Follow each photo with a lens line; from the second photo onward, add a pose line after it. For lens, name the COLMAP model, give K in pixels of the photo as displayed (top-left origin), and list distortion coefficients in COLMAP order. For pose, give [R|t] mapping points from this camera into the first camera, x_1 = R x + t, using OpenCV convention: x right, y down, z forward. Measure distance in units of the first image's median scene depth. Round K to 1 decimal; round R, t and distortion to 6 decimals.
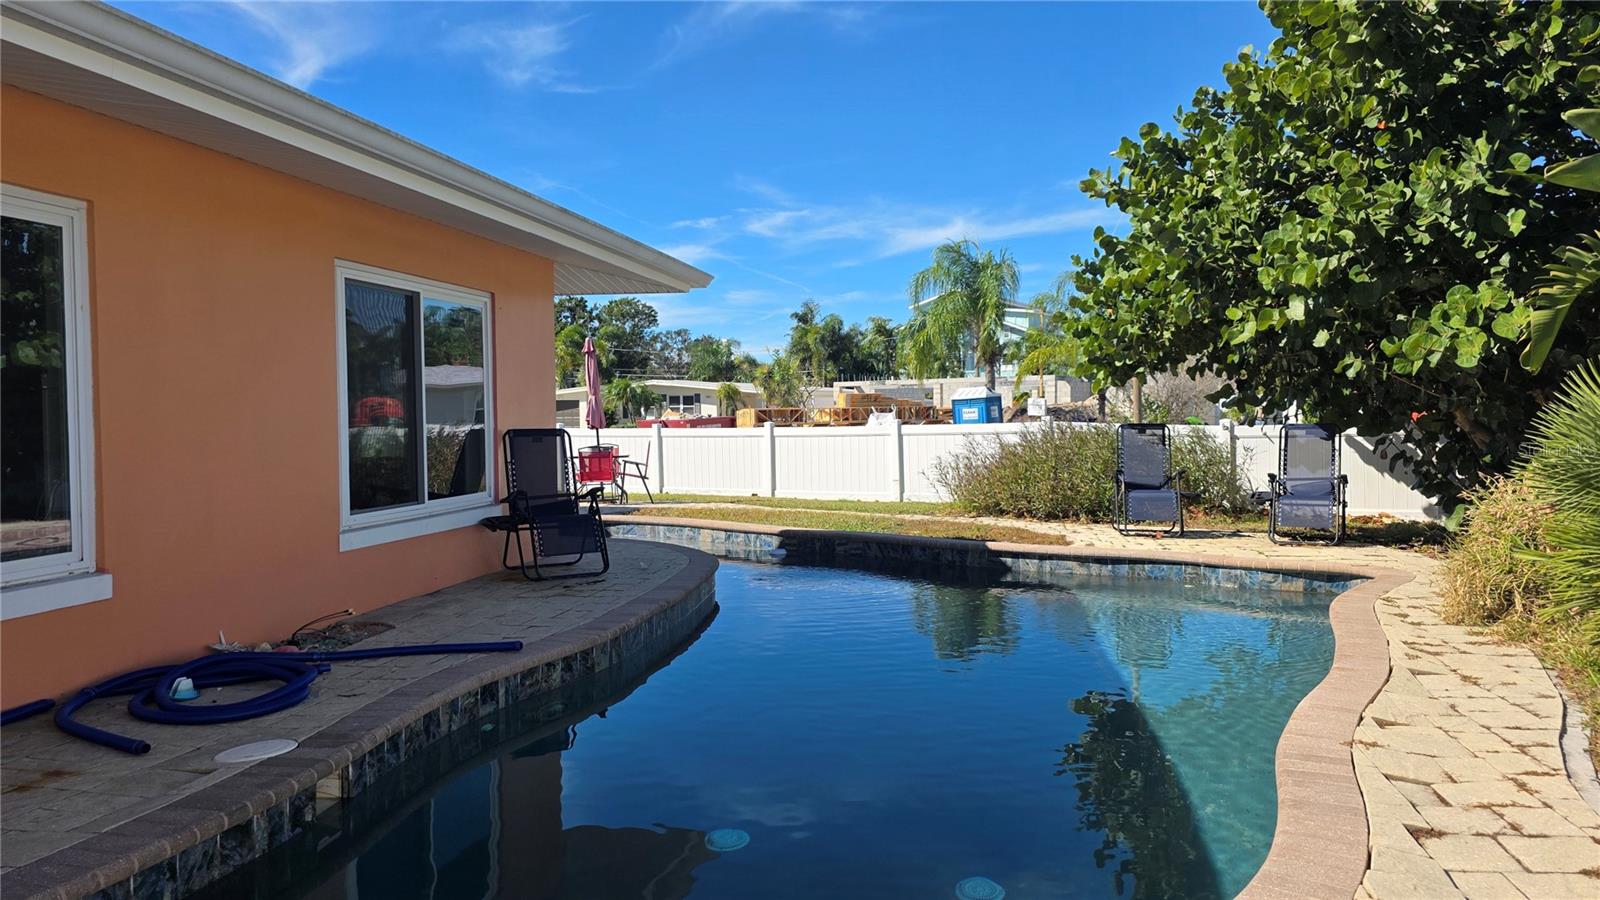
lens RADIAL K [[1019.8, 0, 800.0], [0, 1019.8, 450.0], [0, 0, 1]] dist [0.005565, 0.001858]
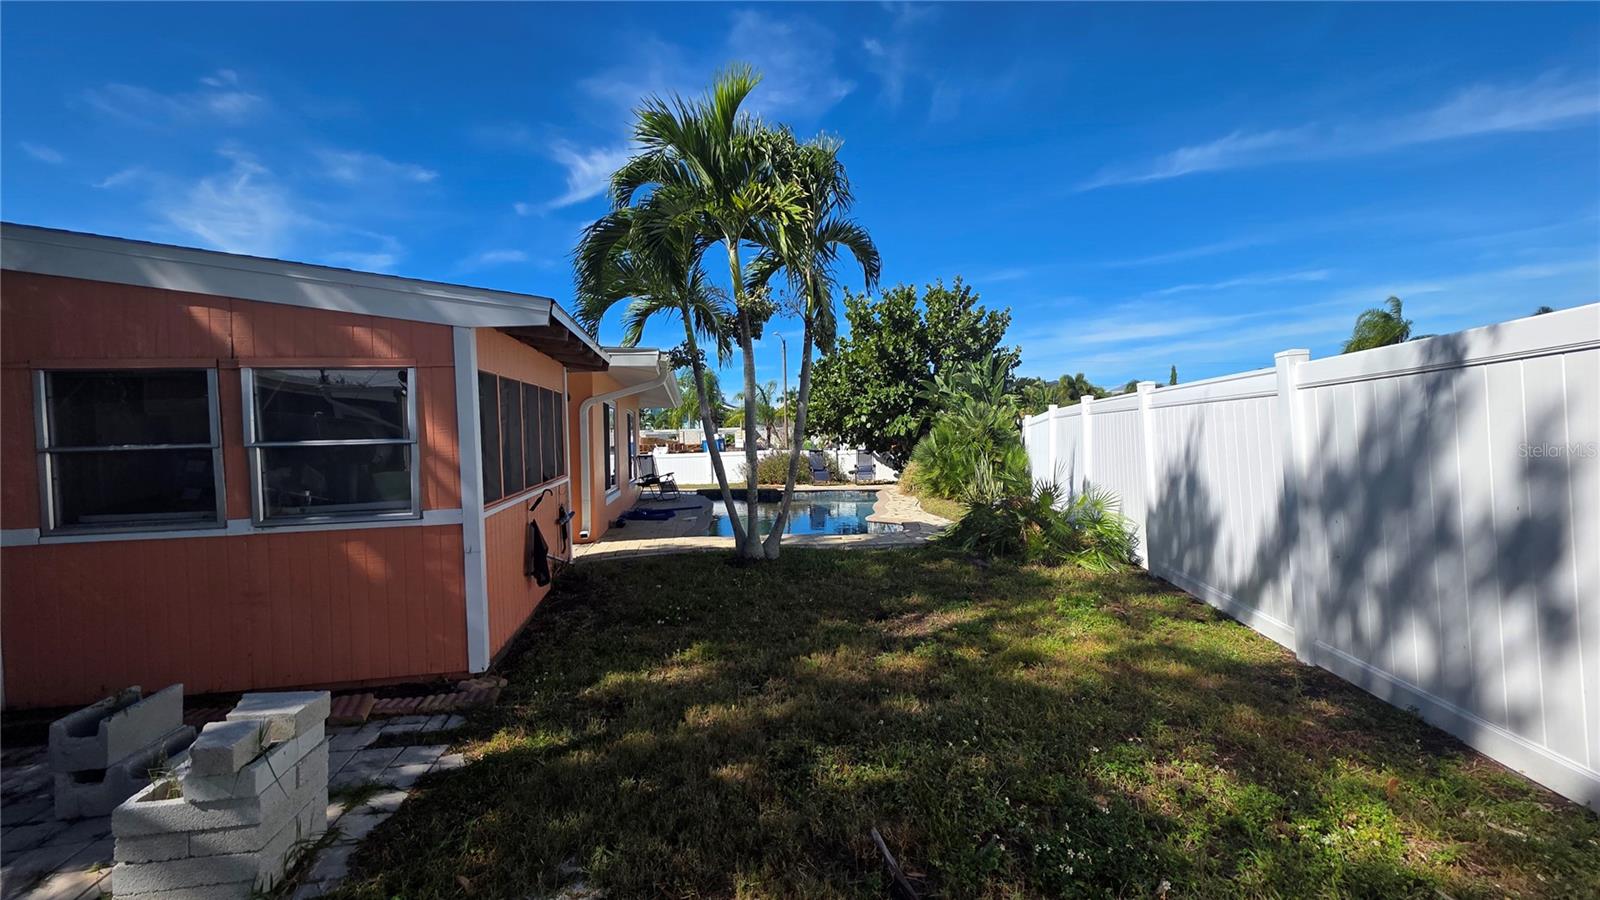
lens RADIAL K [[640.0, 0, 807.3], [0, 640.0, 439.7], [0, 0, 1]] dist [0.006288, -0.000133]
pose [[0.918168, -0.010430, 0.396053, -0.599846], [0.028144, 0.998845, -0.038943, 0.022101], [-0.395189, 0.046903, 0.917402, -1.010373]]
